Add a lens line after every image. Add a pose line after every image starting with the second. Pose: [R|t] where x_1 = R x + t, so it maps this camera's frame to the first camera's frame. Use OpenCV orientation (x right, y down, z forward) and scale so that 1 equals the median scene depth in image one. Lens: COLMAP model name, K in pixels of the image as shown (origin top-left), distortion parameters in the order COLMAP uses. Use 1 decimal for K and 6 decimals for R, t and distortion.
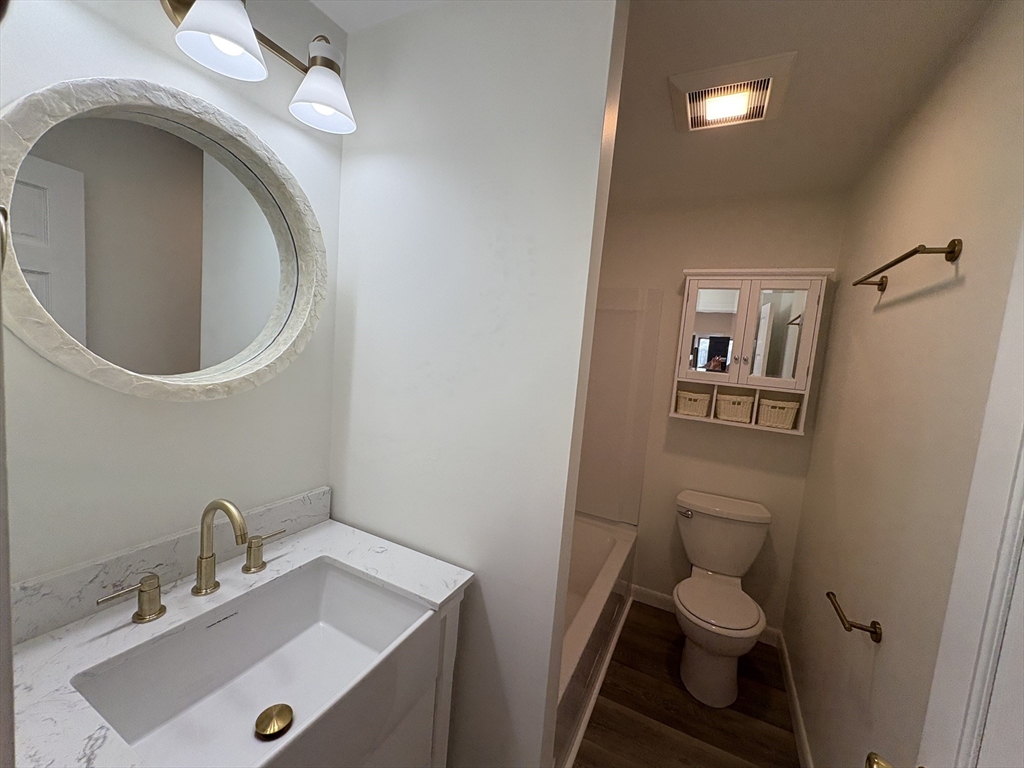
lens RADIAL K [[409.2, 0, 513.0], [0, 409.2, 384.9], [0, 0, 1]] dist [0.000188, 0.000582]
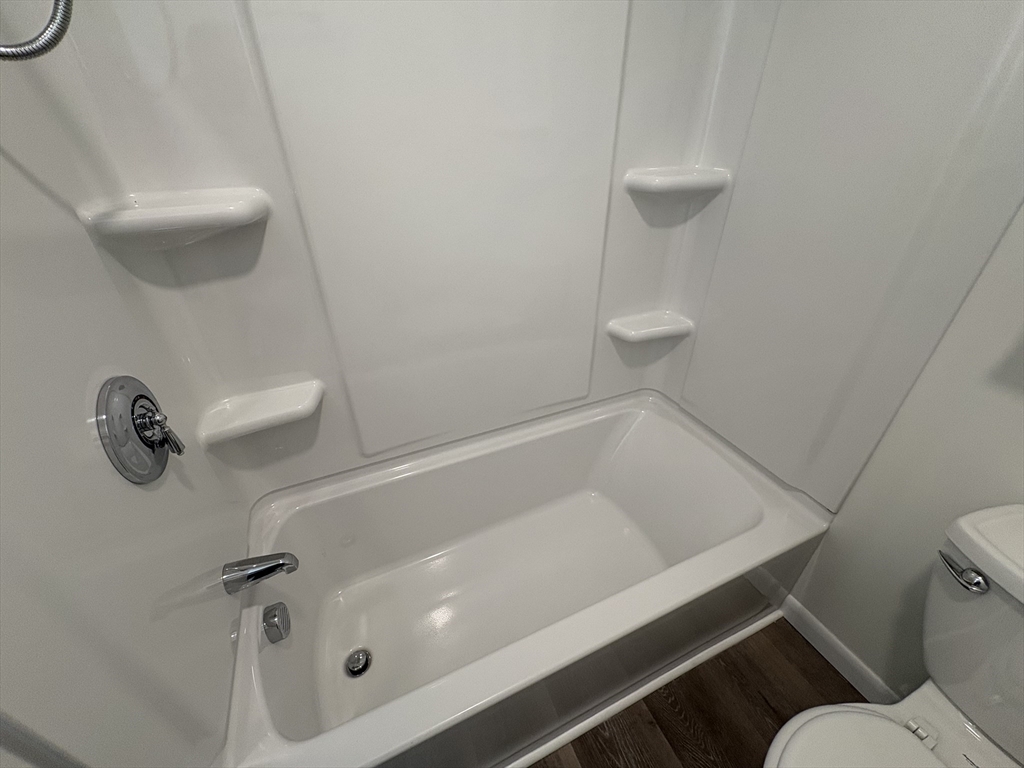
lens RADIAL K [[409.2, 0, 512.6], [0, 409.2, 381.1], [0, 0, 1]] dist [0.000188, 0.000582]
pose [[0.779006, 0.264642, -0.568431, 0.259944], [0.005848, 0.903459, 0.428634, 0.011066], [0.626989, -0.337233, 0.702253, 0.531812]]
